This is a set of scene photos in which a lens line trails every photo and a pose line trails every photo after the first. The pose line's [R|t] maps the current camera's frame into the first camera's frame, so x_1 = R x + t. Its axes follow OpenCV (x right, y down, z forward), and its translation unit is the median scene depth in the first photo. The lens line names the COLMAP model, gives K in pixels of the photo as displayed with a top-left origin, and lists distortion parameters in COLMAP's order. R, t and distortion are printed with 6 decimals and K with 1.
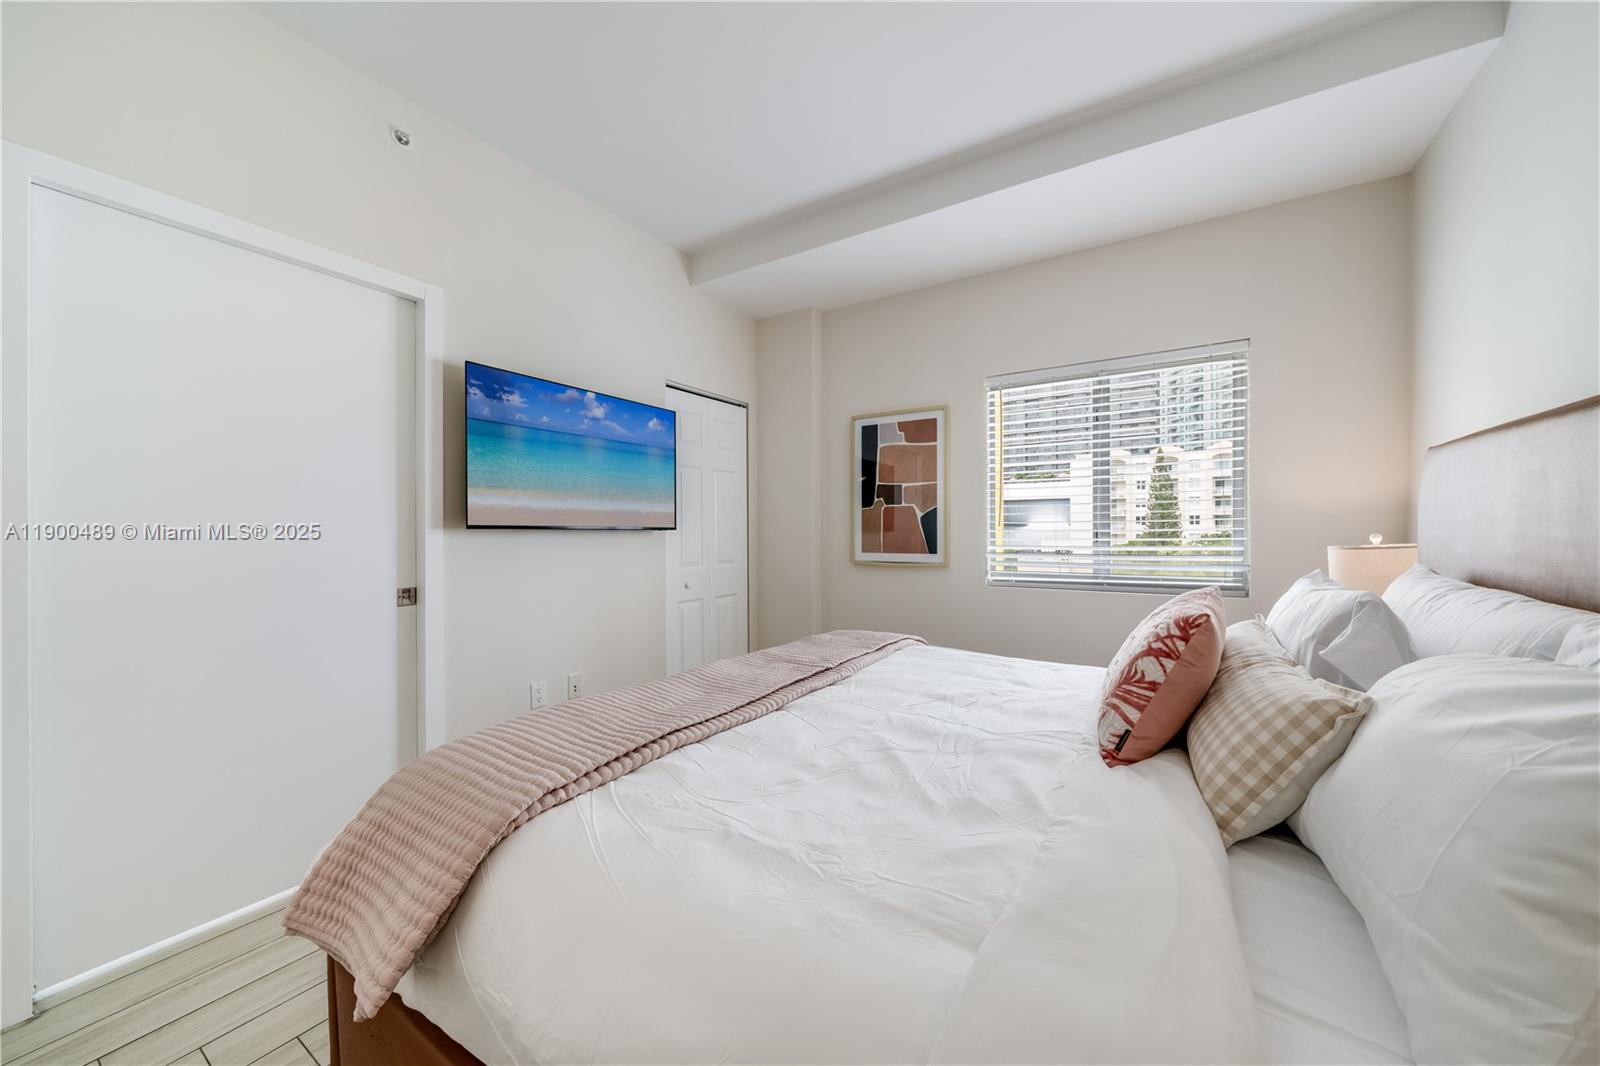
lens RADIAL K [[579.9, 0, 800.0], [0, 579.9, 533.0], [0, 0, 1]] dist [-0.000491, -0.000035]
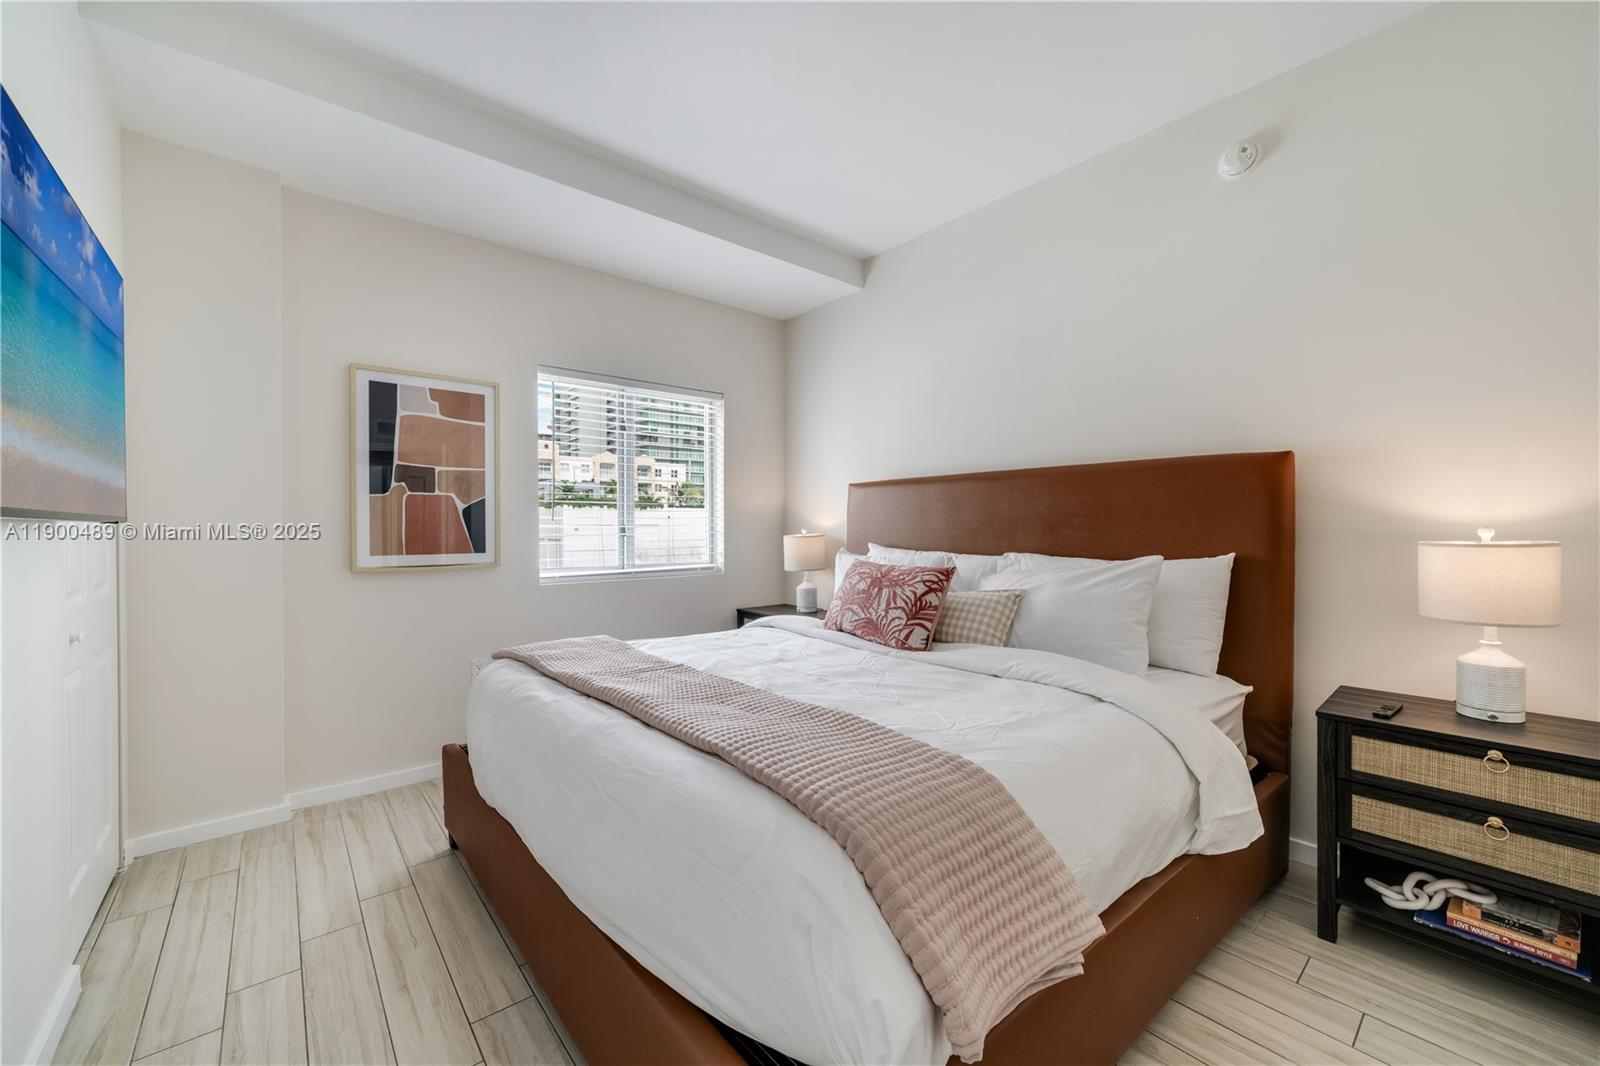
lens RADIAL K [[610.3, 0, 800.0], [0, 610.3, 533.0], [0, 0, 1]] dist [-0.000534, -0.000025]
pose [[0.304439, -0.009485, 0.952485, -0.482724], [0.002671, 0.999955, 0.009104, -0.000286], [-0.952528, -0.000227, 0.304450, 0.274738]]
